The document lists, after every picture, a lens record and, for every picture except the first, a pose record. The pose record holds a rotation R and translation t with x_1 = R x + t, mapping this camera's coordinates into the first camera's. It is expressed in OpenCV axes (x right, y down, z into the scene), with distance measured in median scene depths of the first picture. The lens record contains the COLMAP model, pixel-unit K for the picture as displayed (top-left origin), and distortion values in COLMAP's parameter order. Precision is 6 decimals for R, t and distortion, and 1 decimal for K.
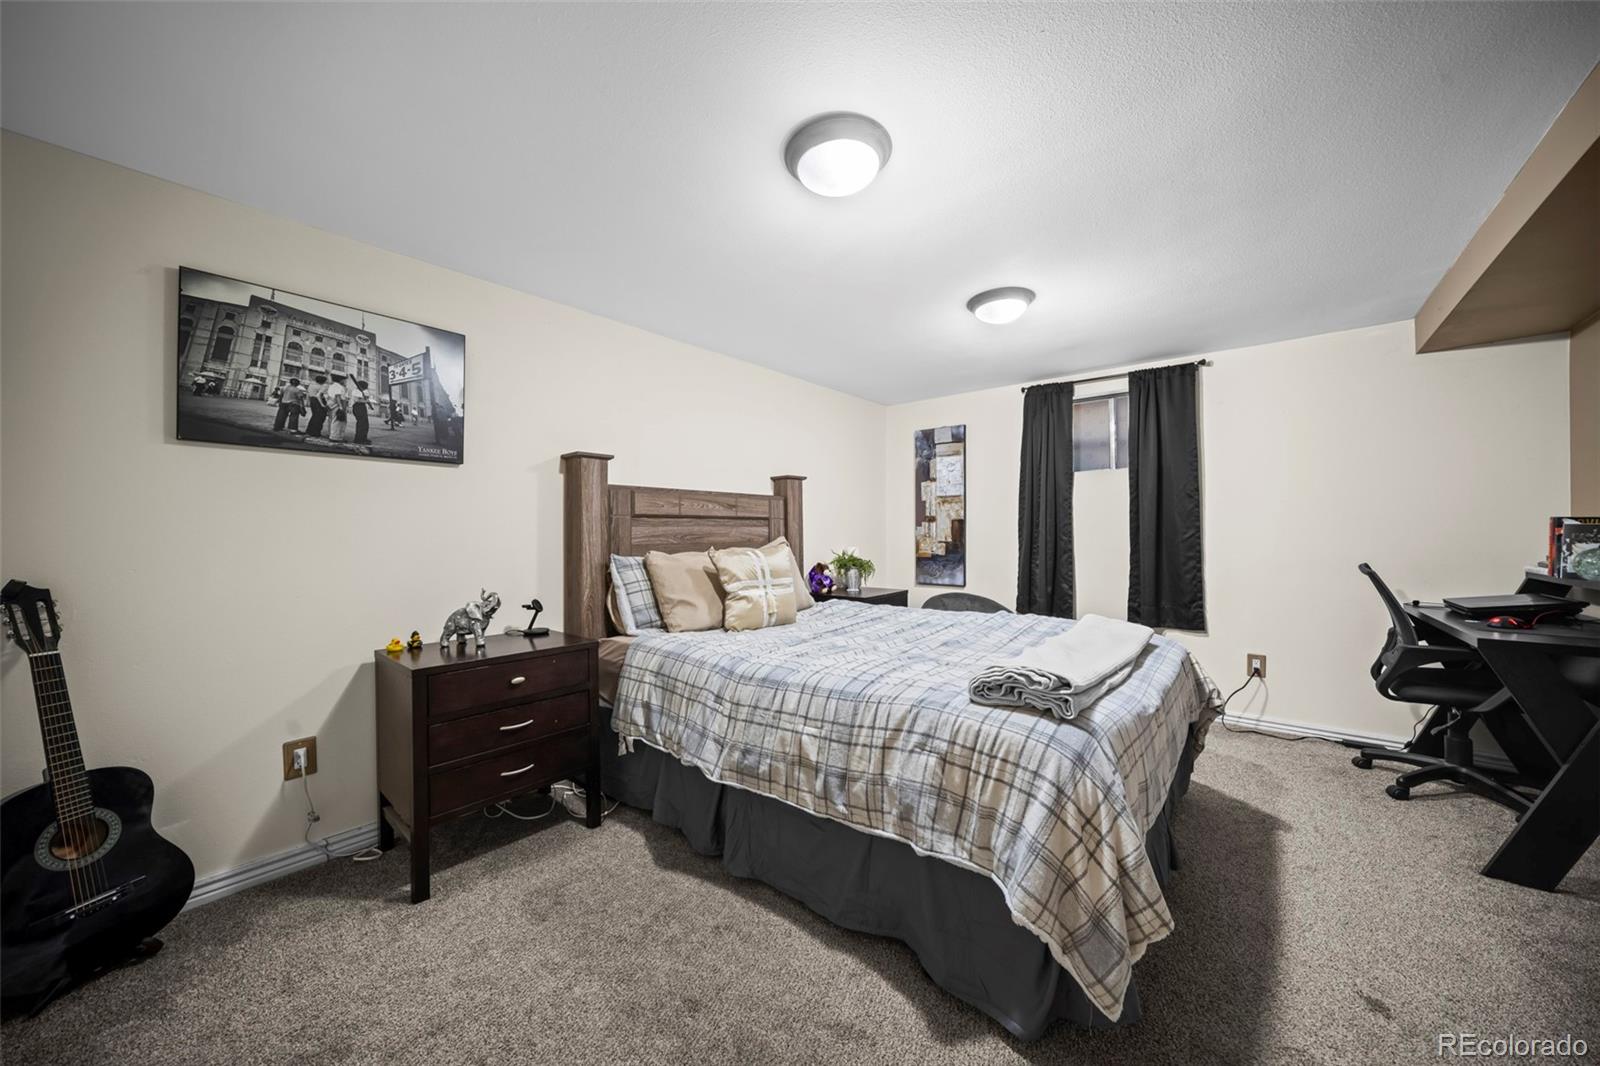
lens RADIAL K [[612.5, 0, 789.7], [0, 612.5, 523.4], [0, 0, 1]] dist [-0.024951, -0.000063]
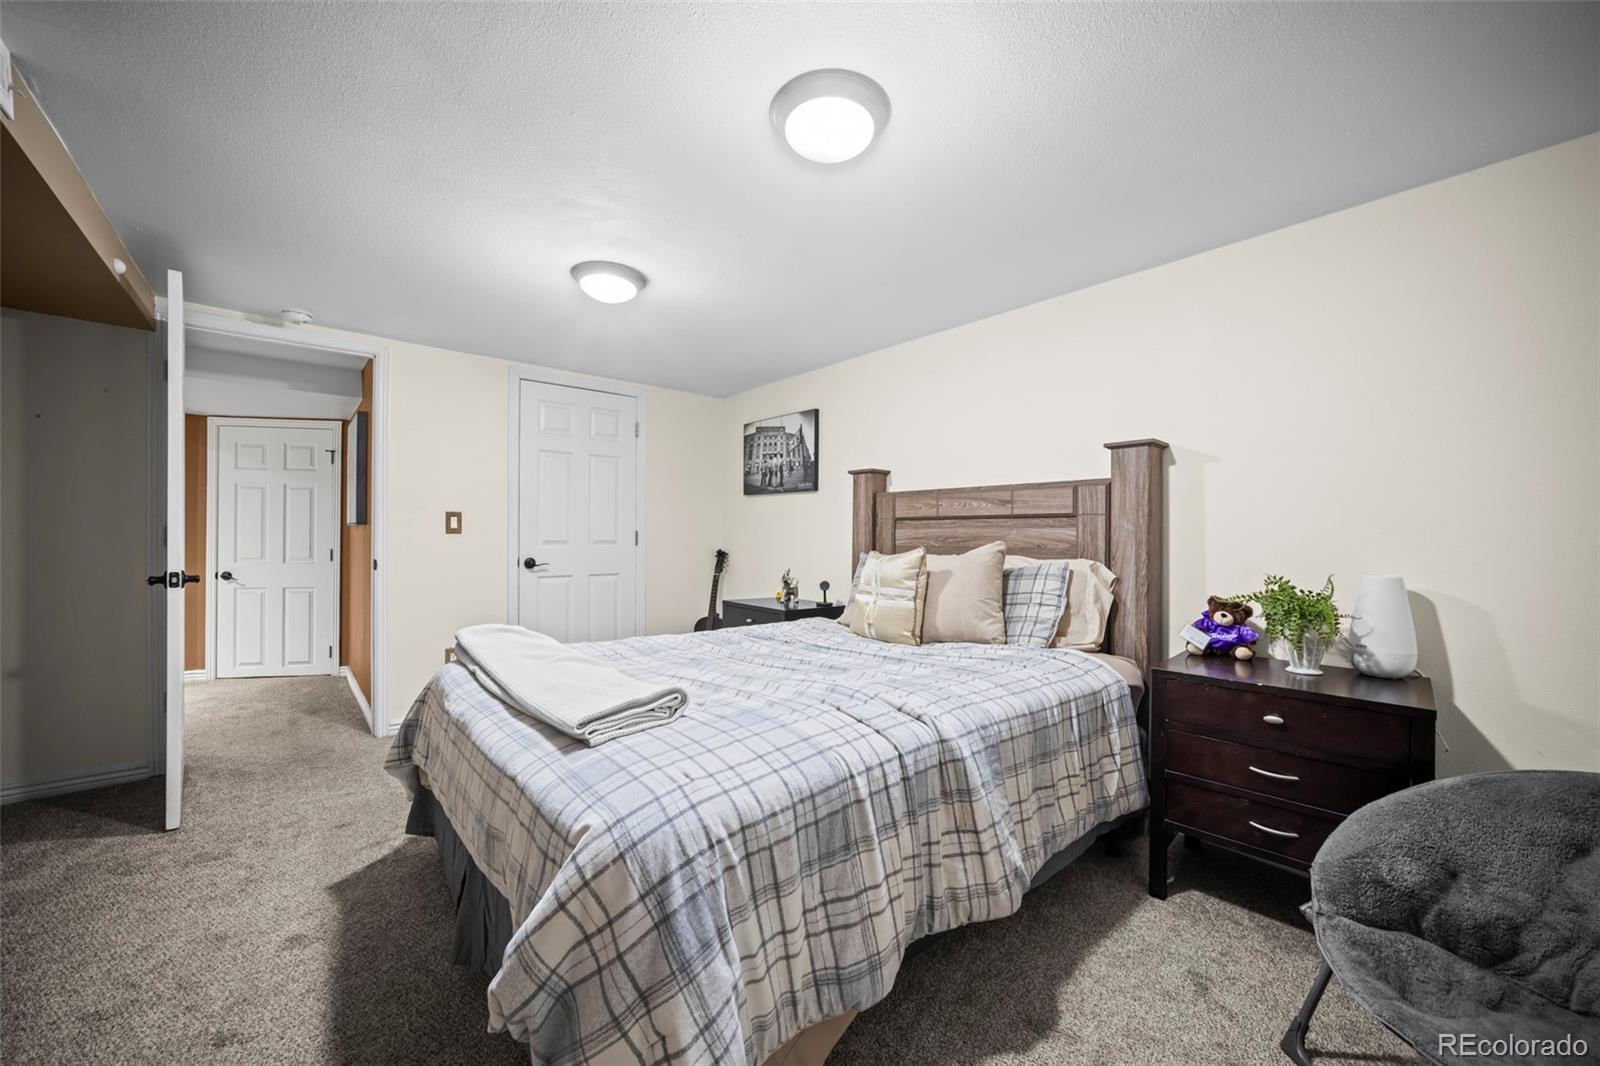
lens RADIAL K [[612.5, 0, 788.3], [0, 612.5, 539.9], [0, 0, 1]] dist [-0.024951, -0.000063]
pose [[-0.206809, 0.016205, -0.978247, 1.190946], [0.011889, 0.999831, 0.014050, 0.010122], [0.978309, -0.008725, -0.206967, 1.425735]]
